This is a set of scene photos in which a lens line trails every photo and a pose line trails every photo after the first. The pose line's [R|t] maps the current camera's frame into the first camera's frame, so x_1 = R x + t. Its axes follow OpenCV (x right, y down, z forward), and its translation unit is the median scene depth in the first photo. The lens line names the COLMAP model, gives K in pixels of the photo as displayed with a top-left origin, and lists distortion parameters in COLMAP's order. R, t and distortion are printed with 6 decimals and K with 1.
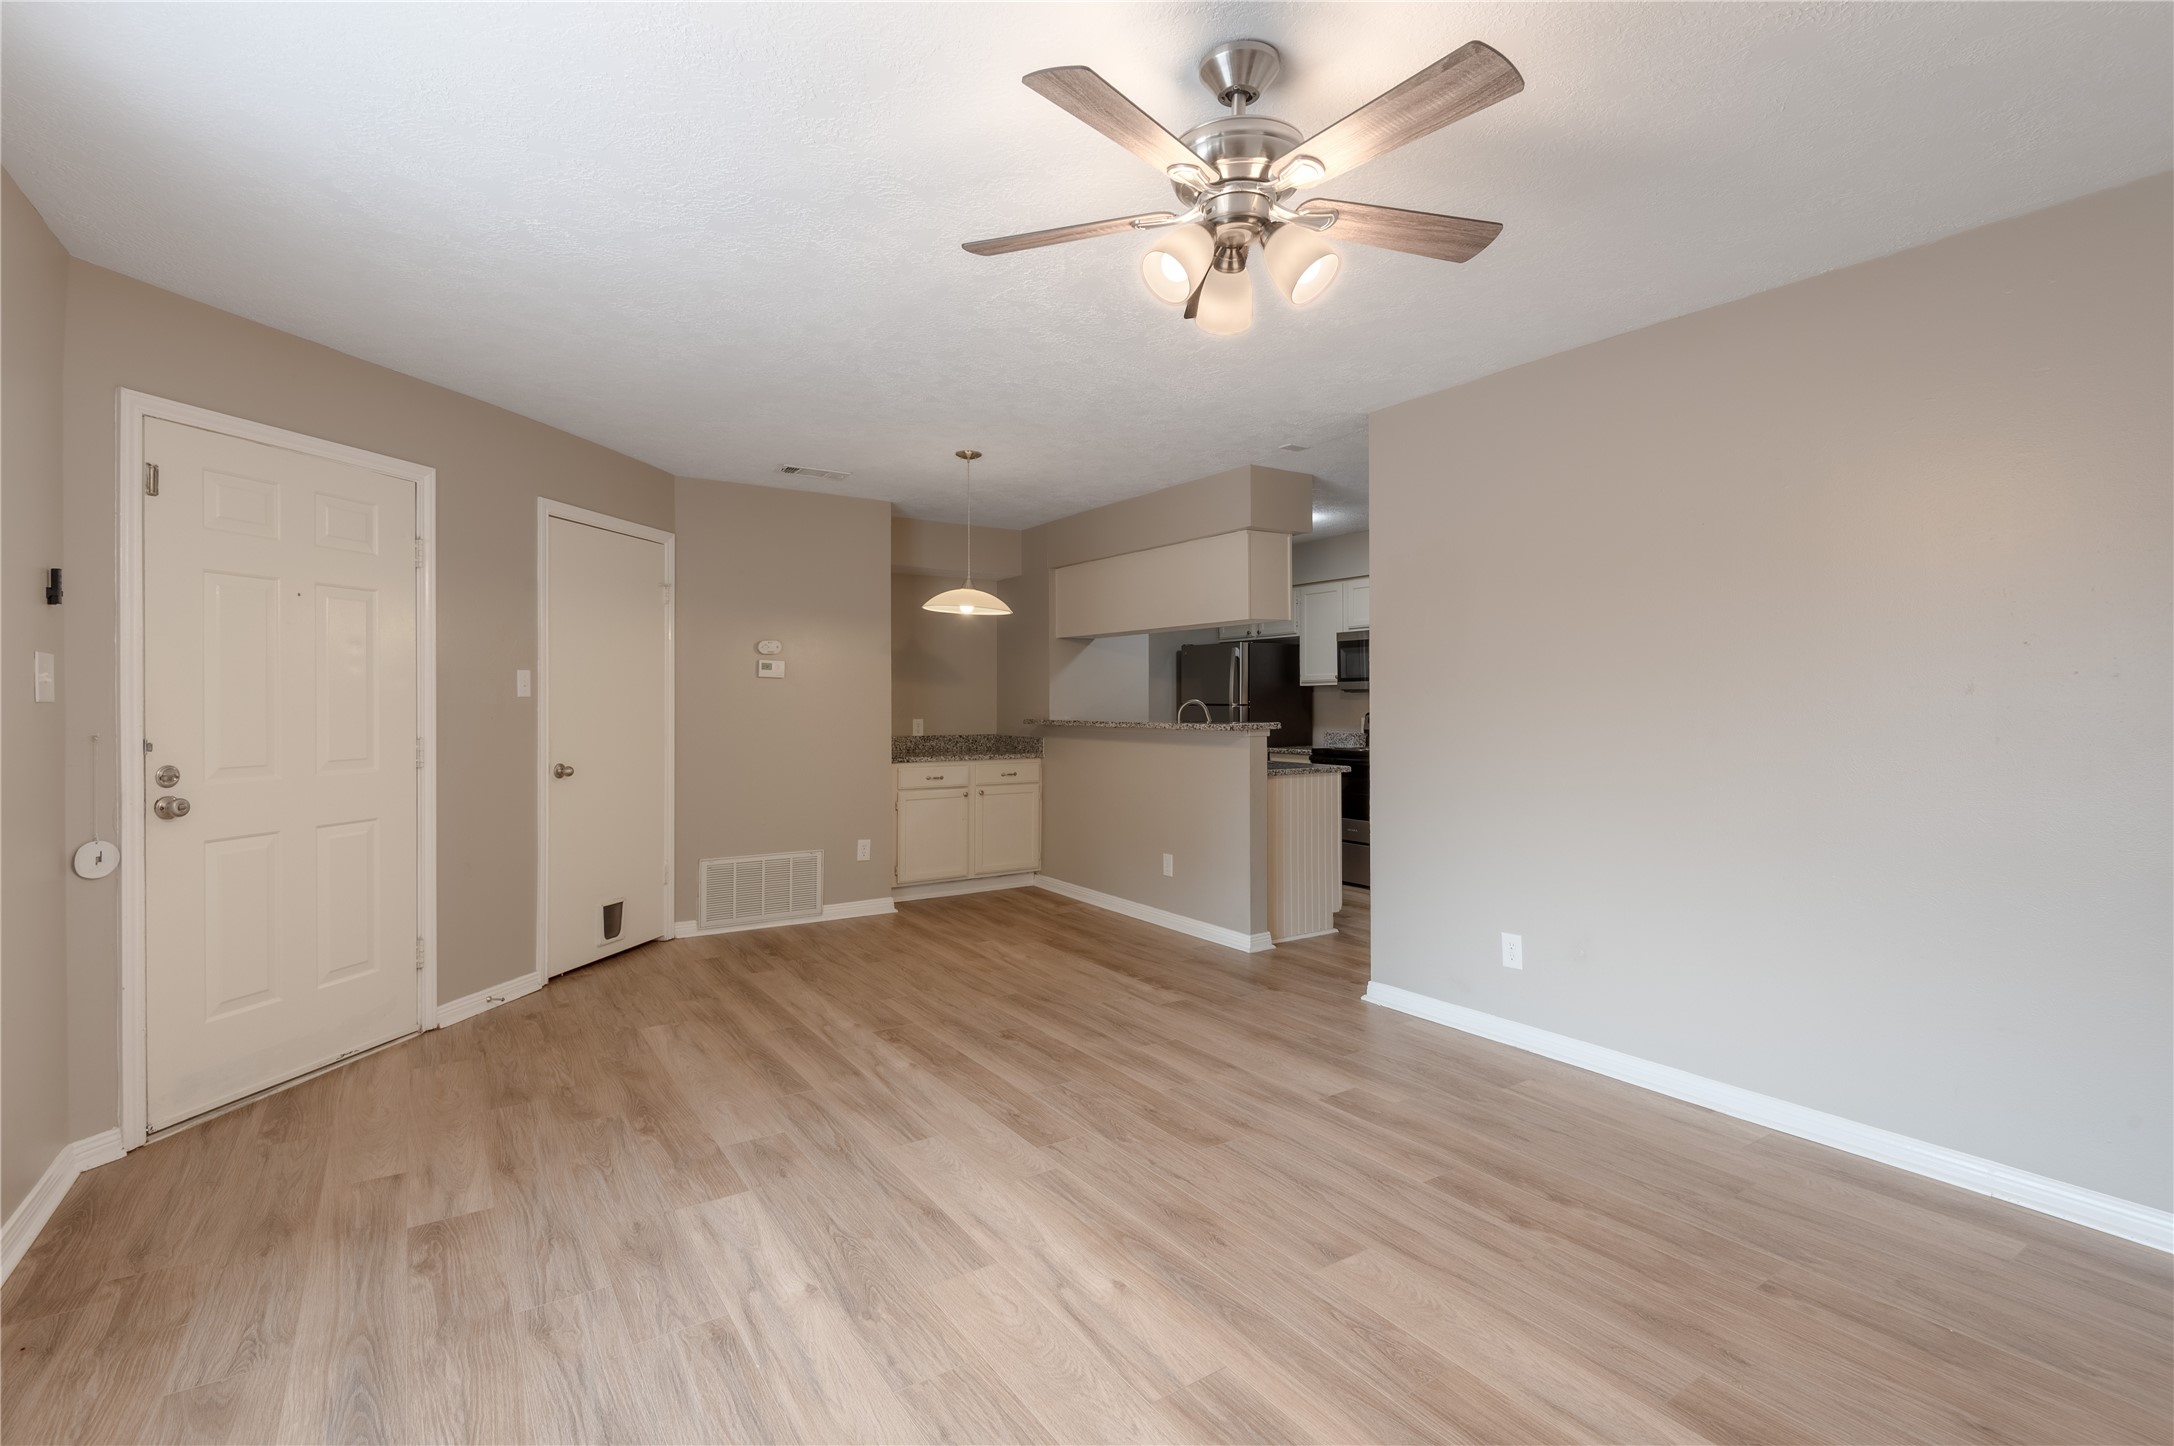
lens RADIAL K [[1001.4, 0, 1086.5], [0, 1001.4, 693.4], [0, 0, 1]] dist [0.039079, -0.028192]
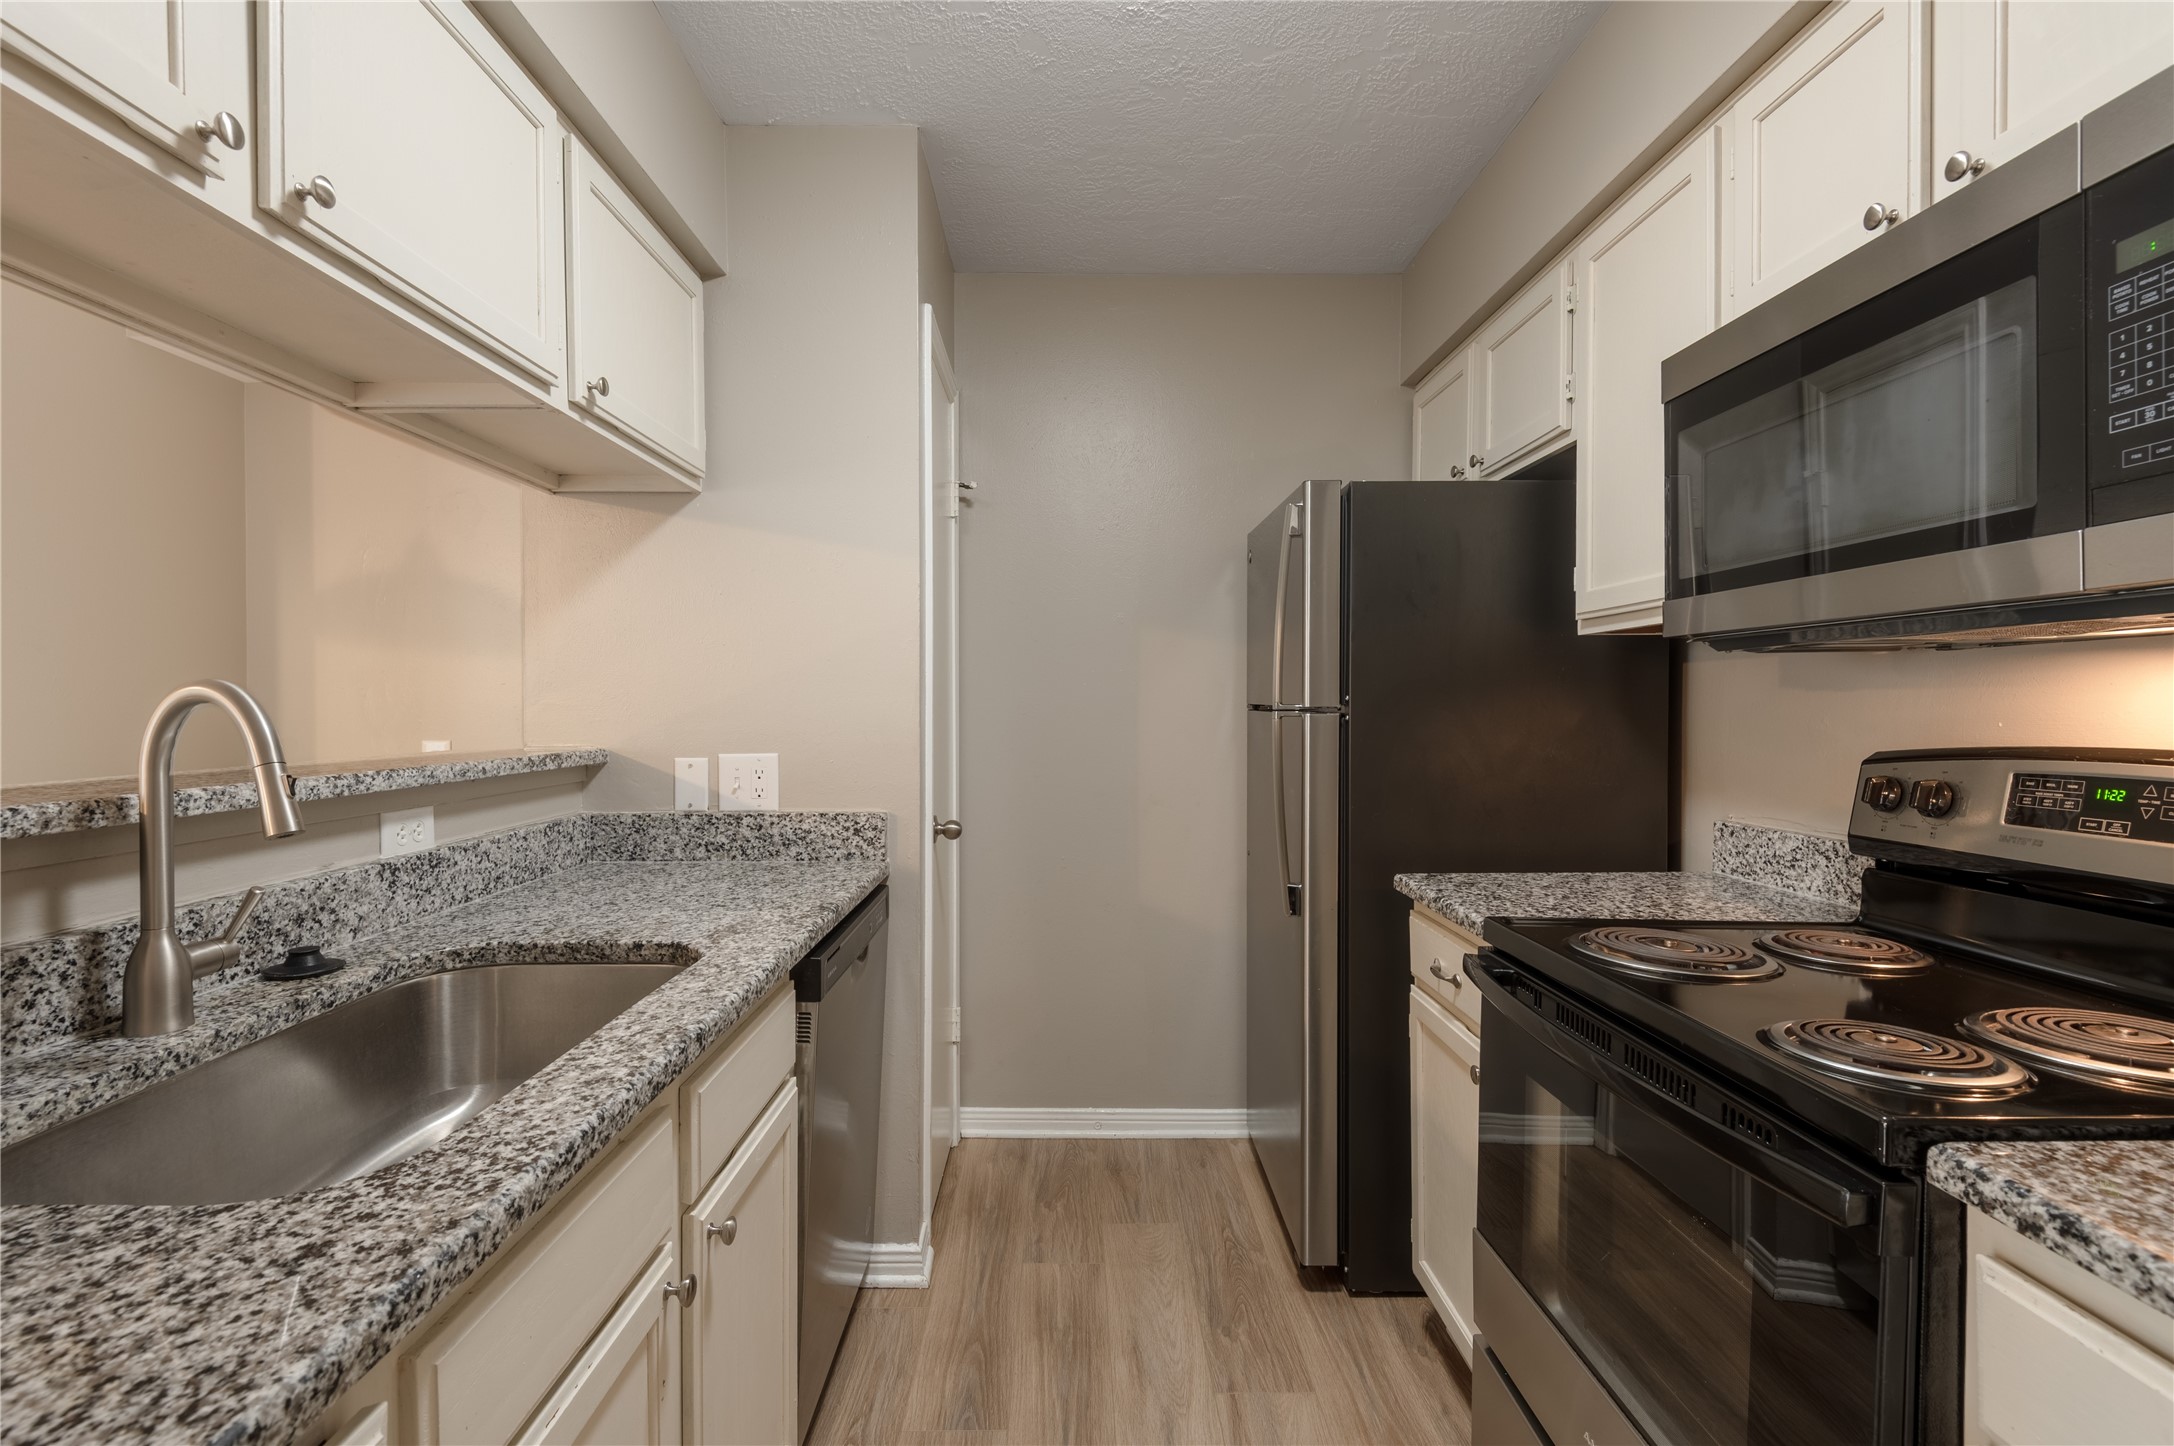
lens RADIAL K [[1021.4, 0, 1080.7], [0, 1021.4, 717.5], [0, 0, 1]] dist [0.034228, -0.020850]
pose [[0.836338, 0.008411, -0.548149, 0.563327], [0.004091, 0.999759, 0.021582, 0.017734], [0.548198, -0.020293, 0.836102, 1.605926]]
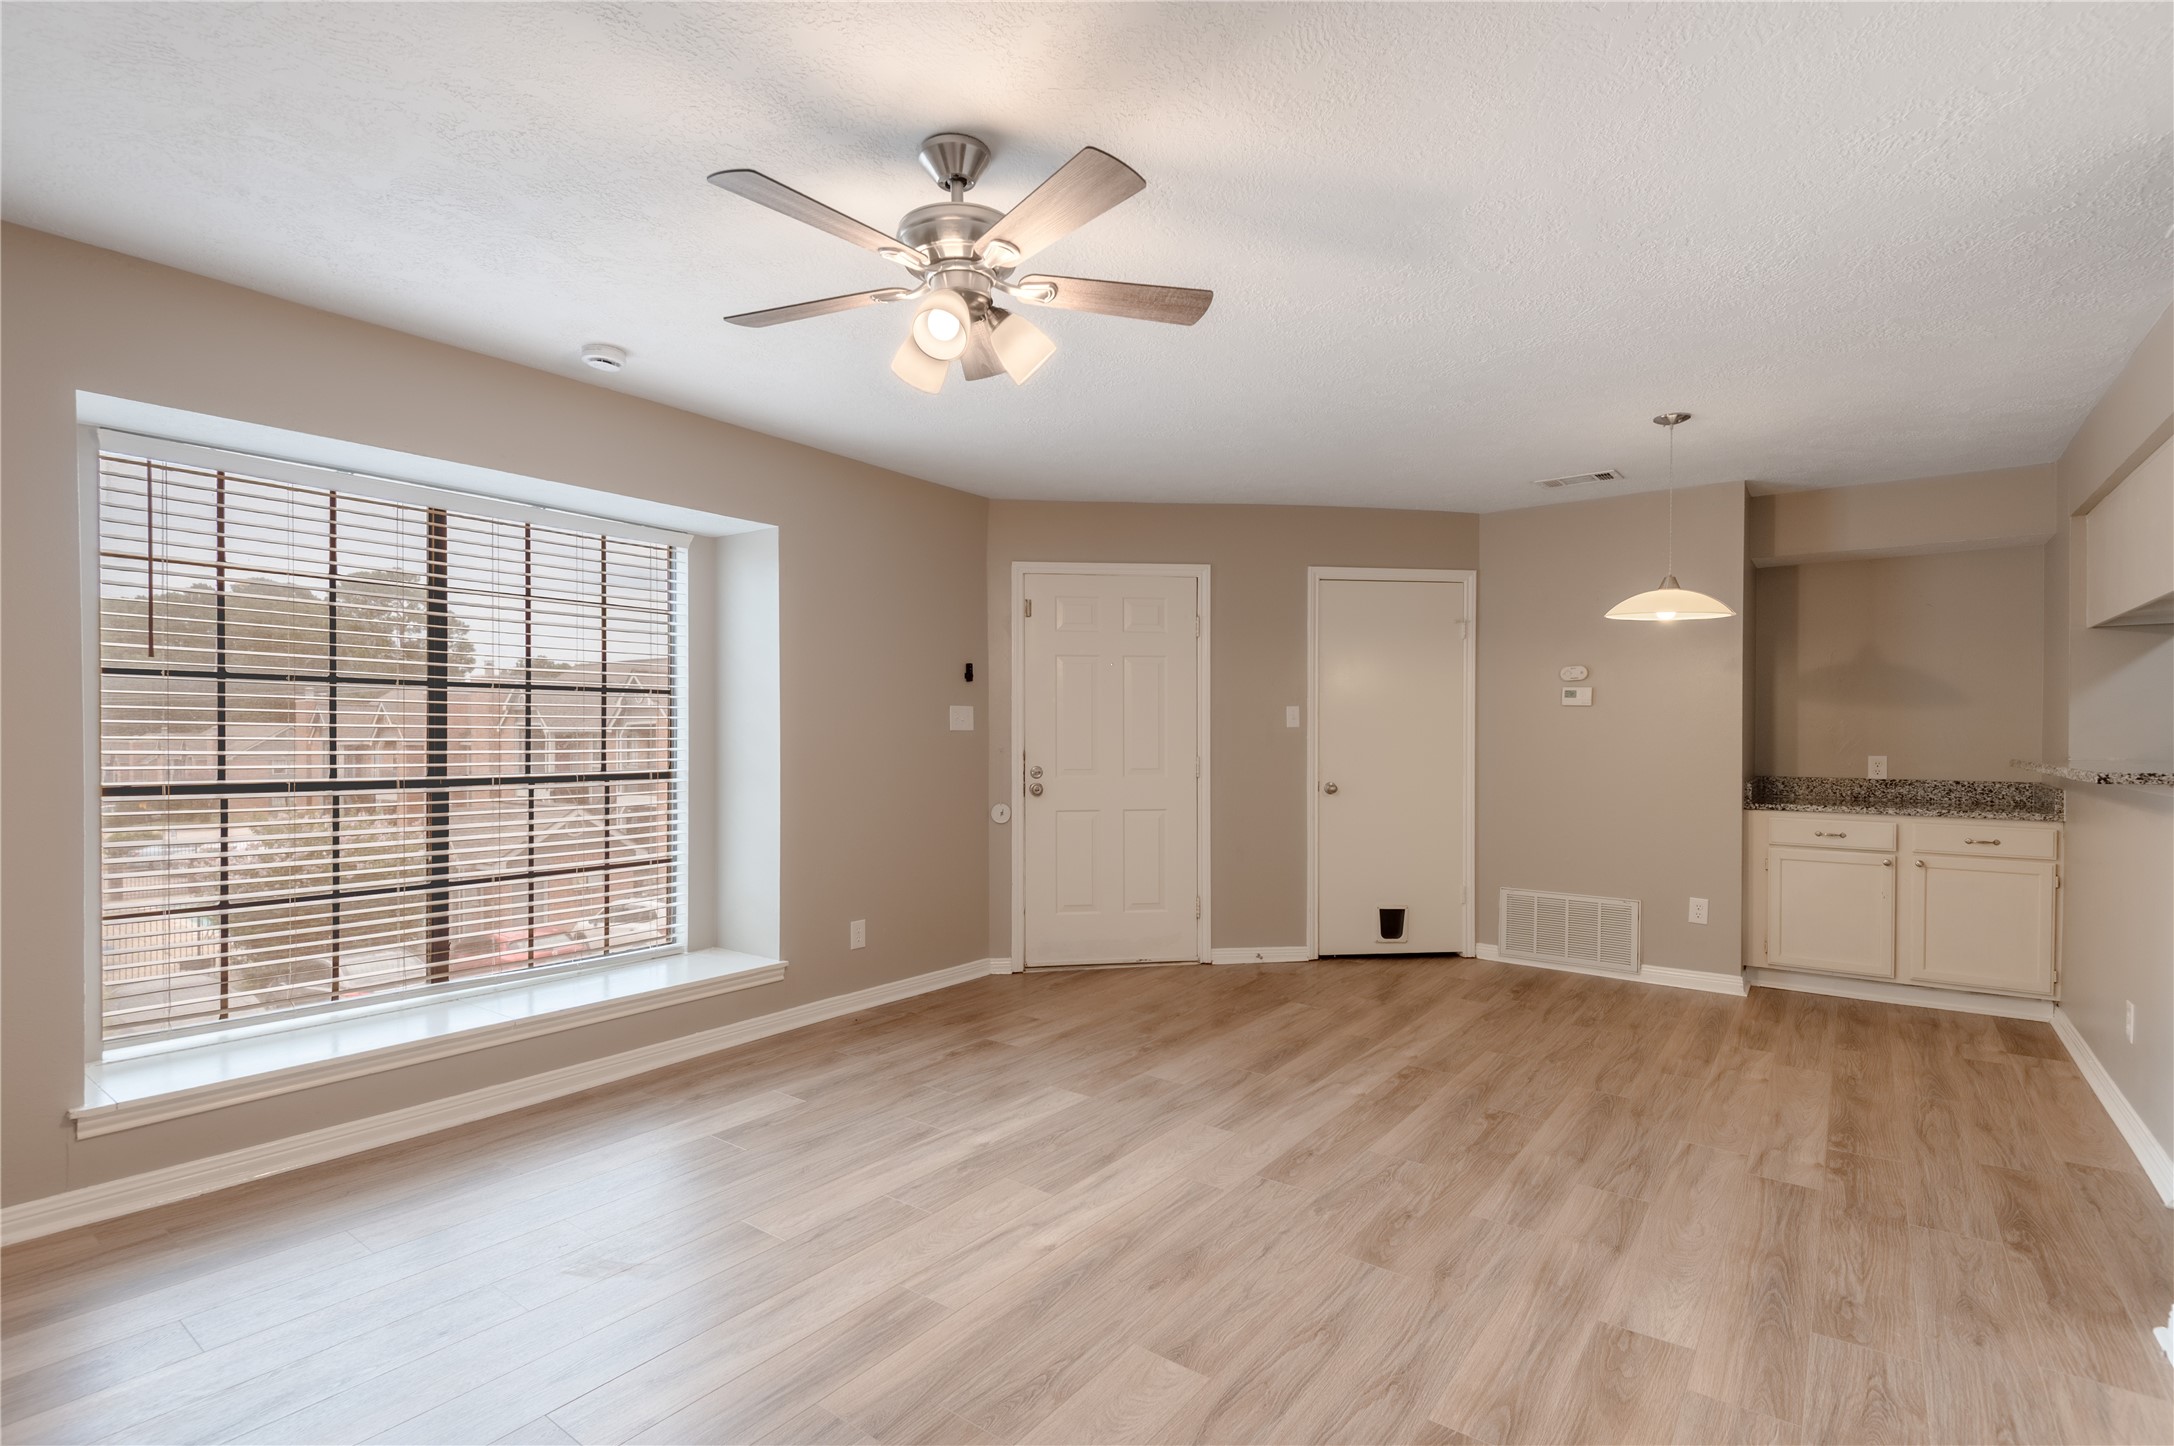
lens RADIAL K [[1021.0, 0, 1099.3], [0, 1021.0, 734.1], [0, 0, 1]] dist [0.044493, -0.030683]
pose [[0.336222, 0.002643, -0.941779, 0.714037], [0.005467, 0.999974, 0.004758, 0.005893], [0.941767, -0.006749, 0.336198, 0.425486]]
